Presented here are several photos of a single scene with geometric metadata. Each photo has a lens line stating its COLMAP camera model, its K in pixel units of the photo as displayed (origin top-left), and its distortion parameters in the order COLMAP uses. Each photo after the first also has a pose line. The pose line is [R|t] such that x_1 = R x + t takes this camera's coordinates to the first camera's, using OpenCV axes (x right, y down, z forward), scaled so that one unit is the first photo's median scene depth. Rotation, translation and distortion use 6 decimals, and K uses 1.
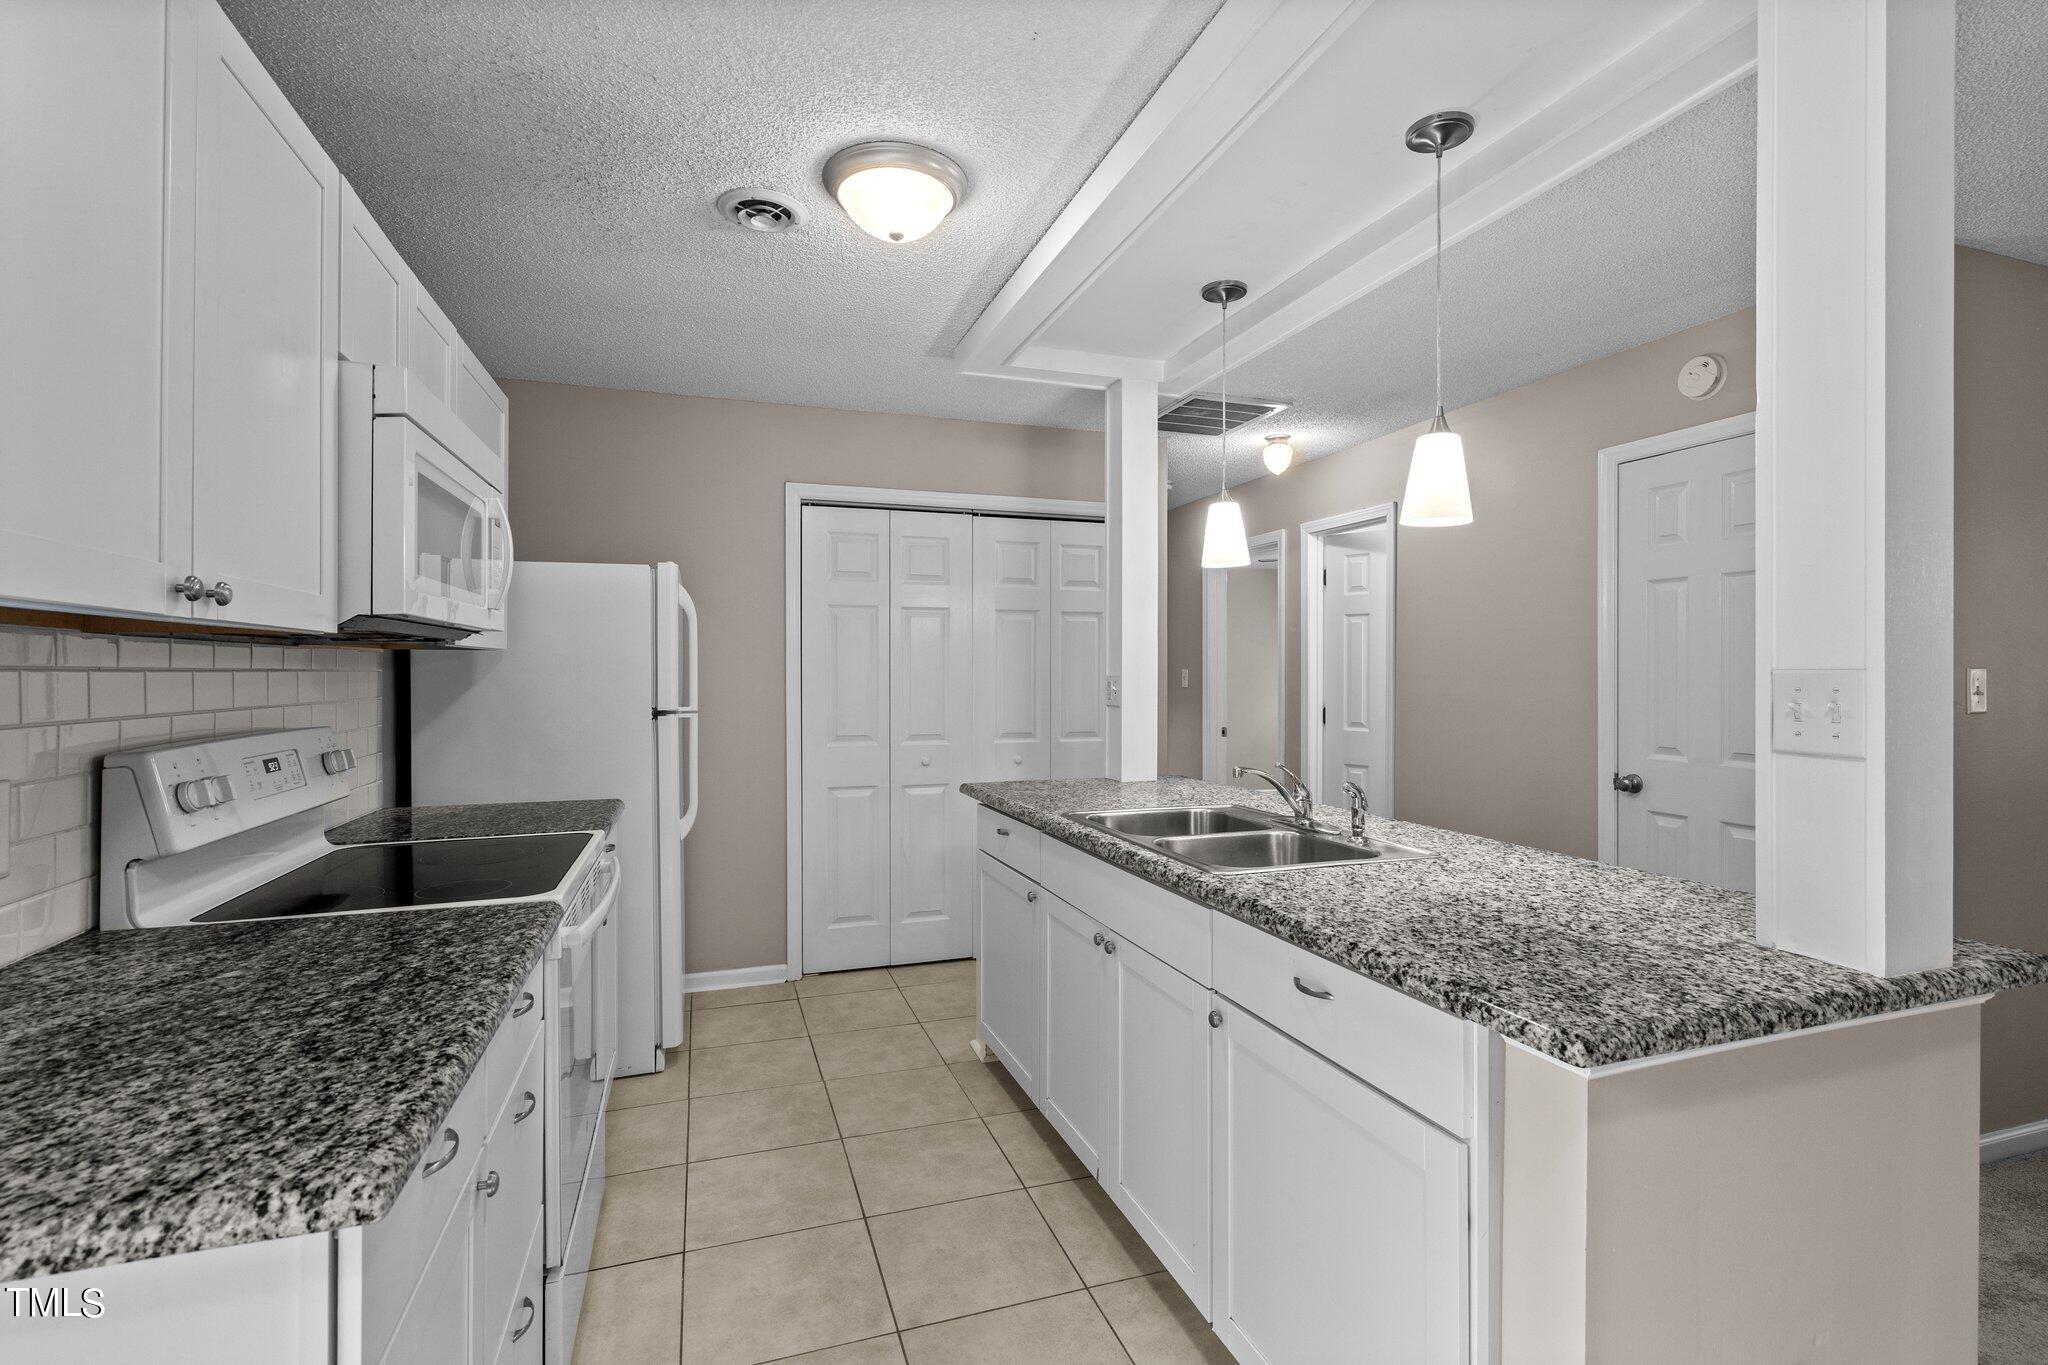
lens RADIAL K [[937.3, 0, 1037.1], [0, 937.3, 676.8], [0, 0, 1]] dist [-0.004809, 0.001539]
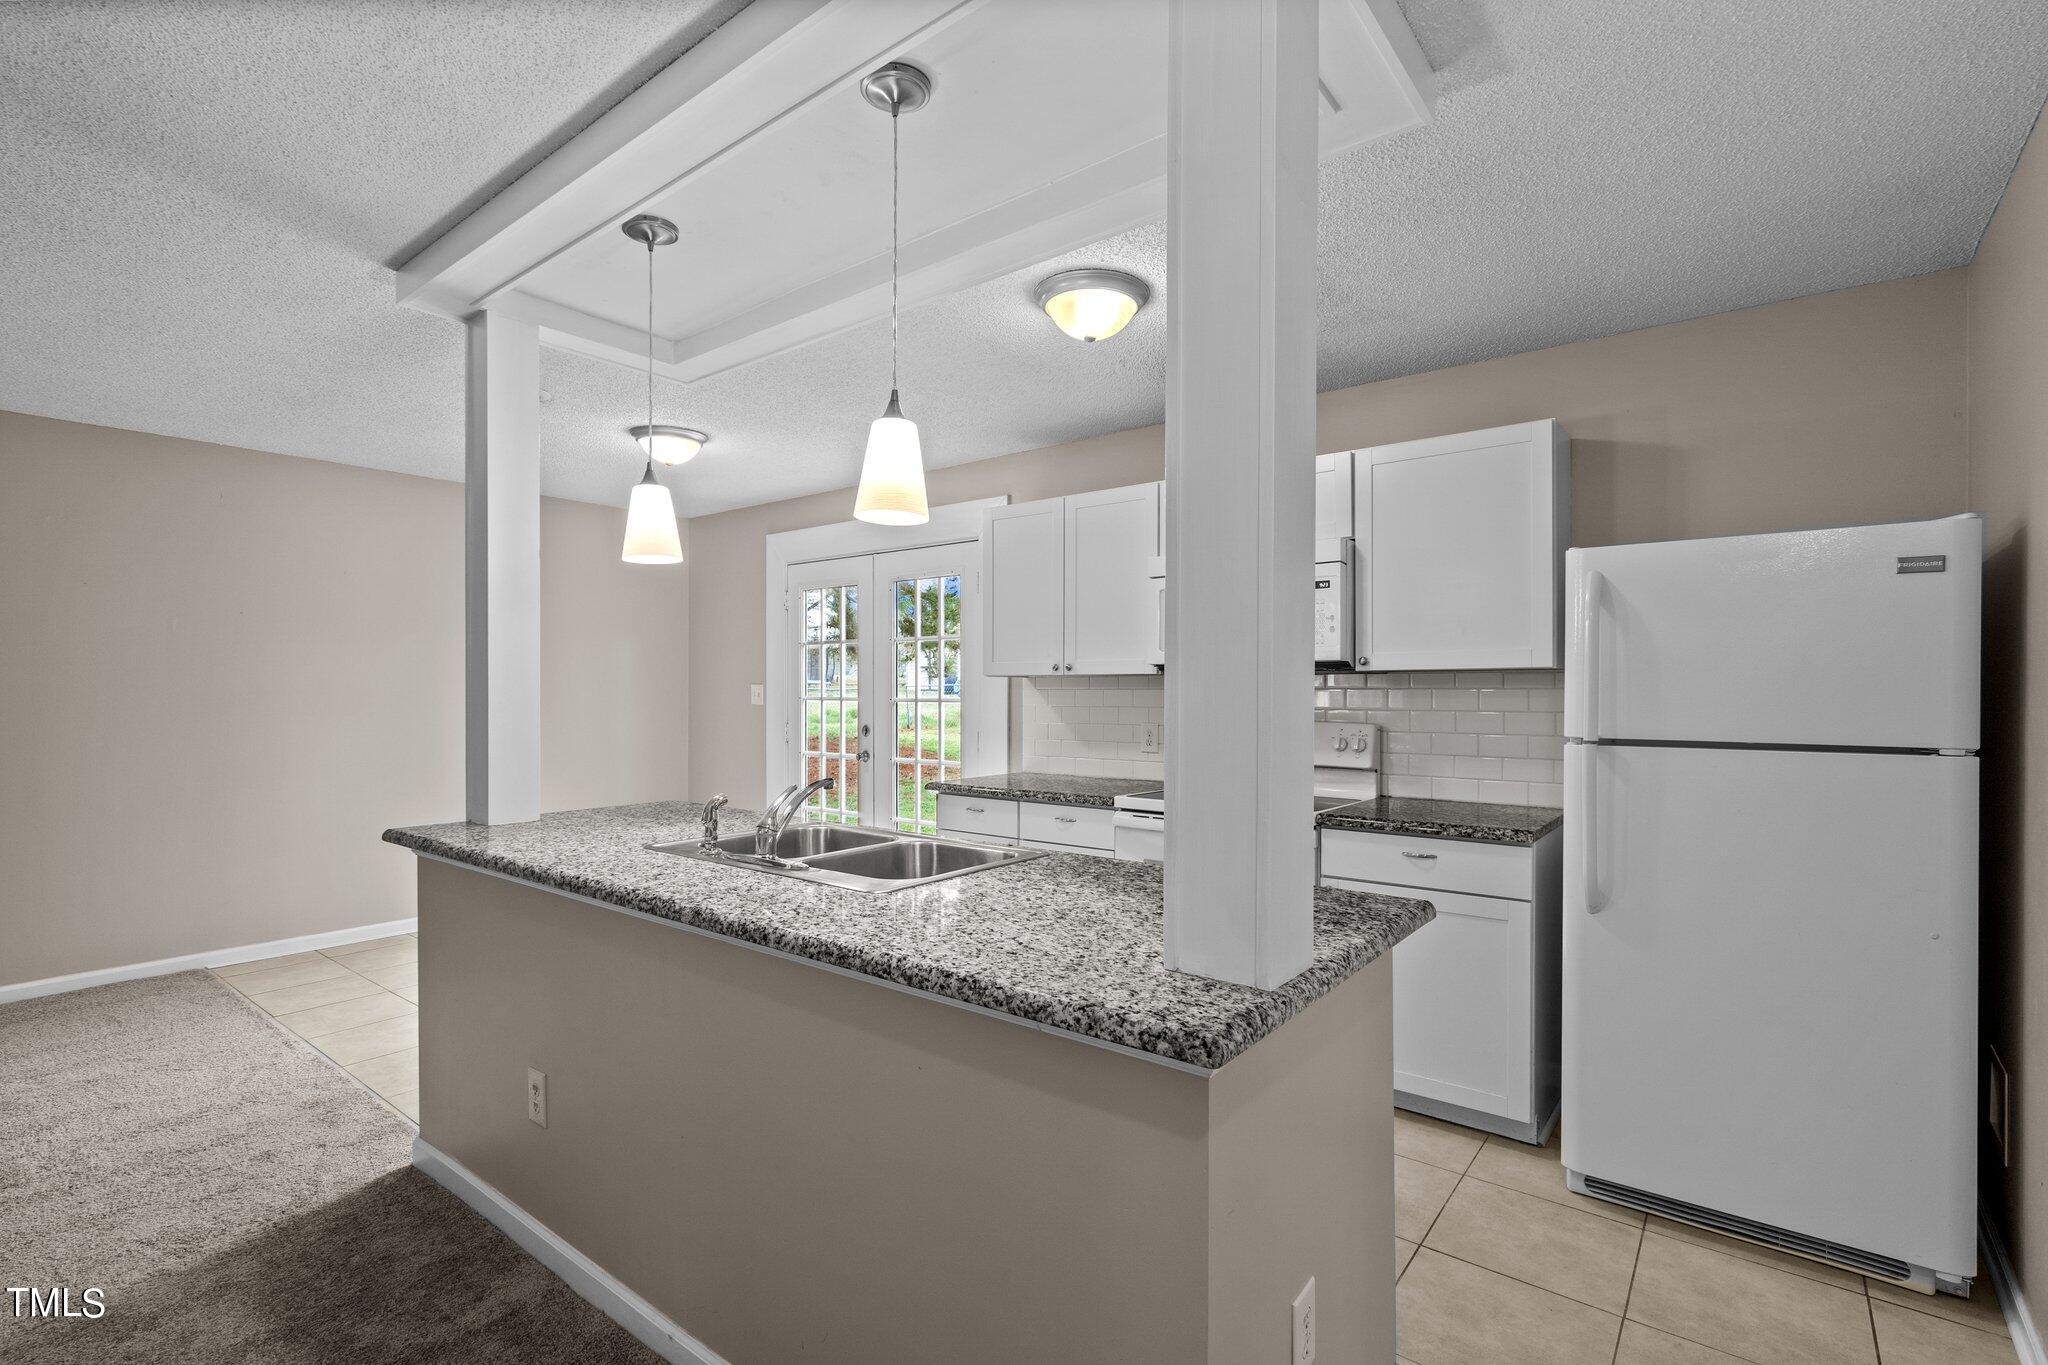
lens RADIAL K [[937.3, 0, 1039.9], [0, 937.3, 699.8], [0, 0, 1]] dist [-0.004809, 0.001539]
pose [[-0.839717, 0.000016, -0.543024, 0.407266], [-0.005940, 0.999940, 0.009216, 0.000567], [0.542992, 0.010964, -0.839666, 1.414257]]
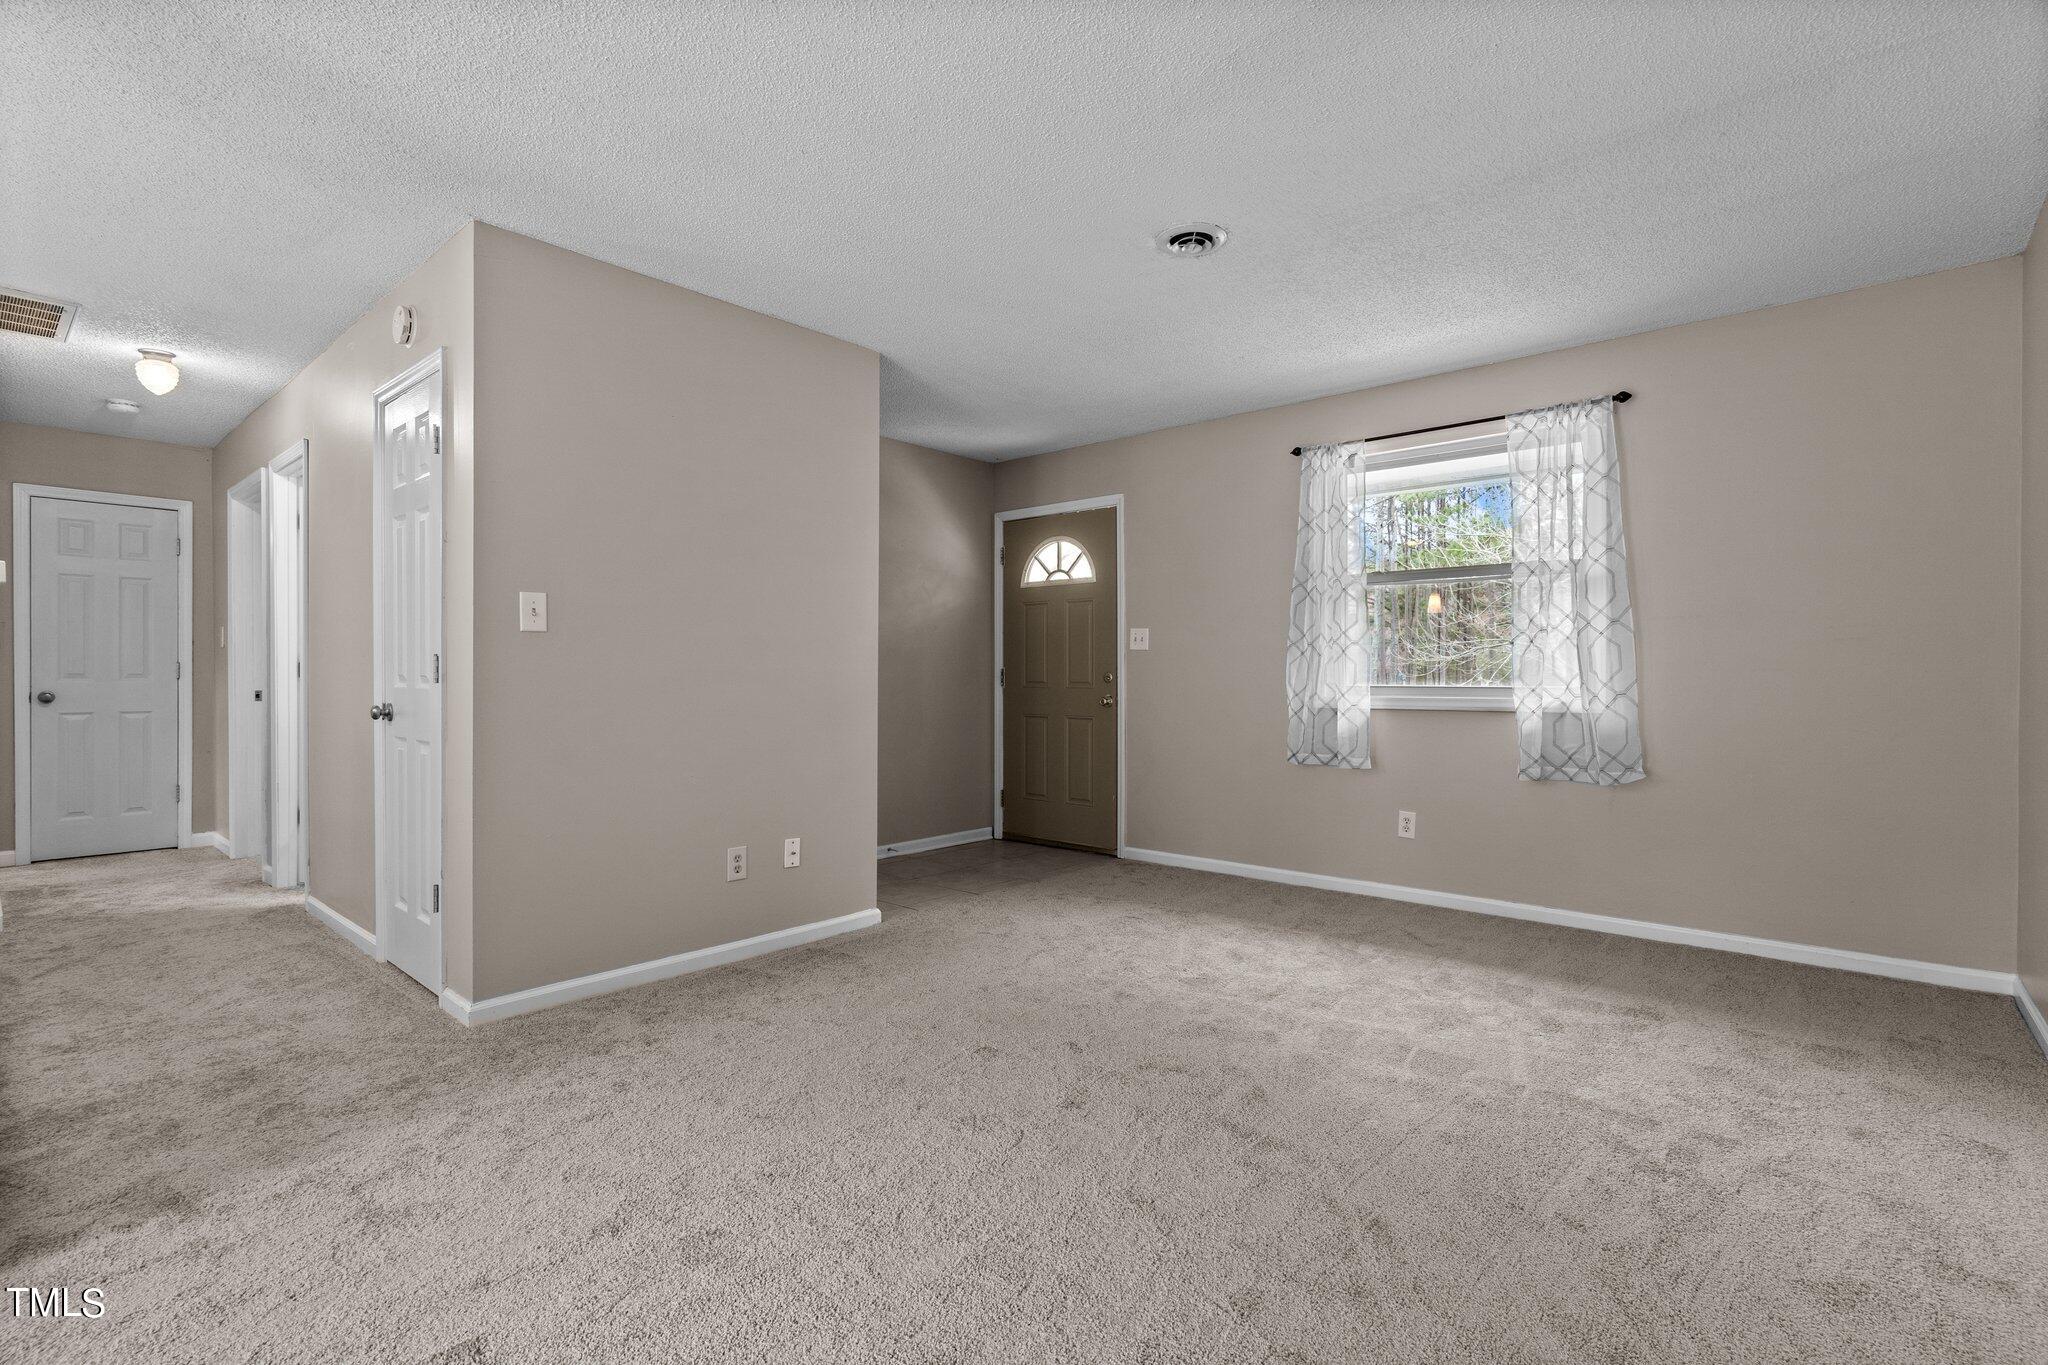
lens RADIAL K [[937.3, 0, 1030.6], [0, 937.3, 677.1], [0, 0, 1]] dist [-0.004809, 0.001539]
pose [[0.867070, -0.005008, 0.498162, 0.783195], [0.002507, 0.999981, 0.005690, 0.075630], [-0.498181, -0.003684, 0.867065, -0.281233]]
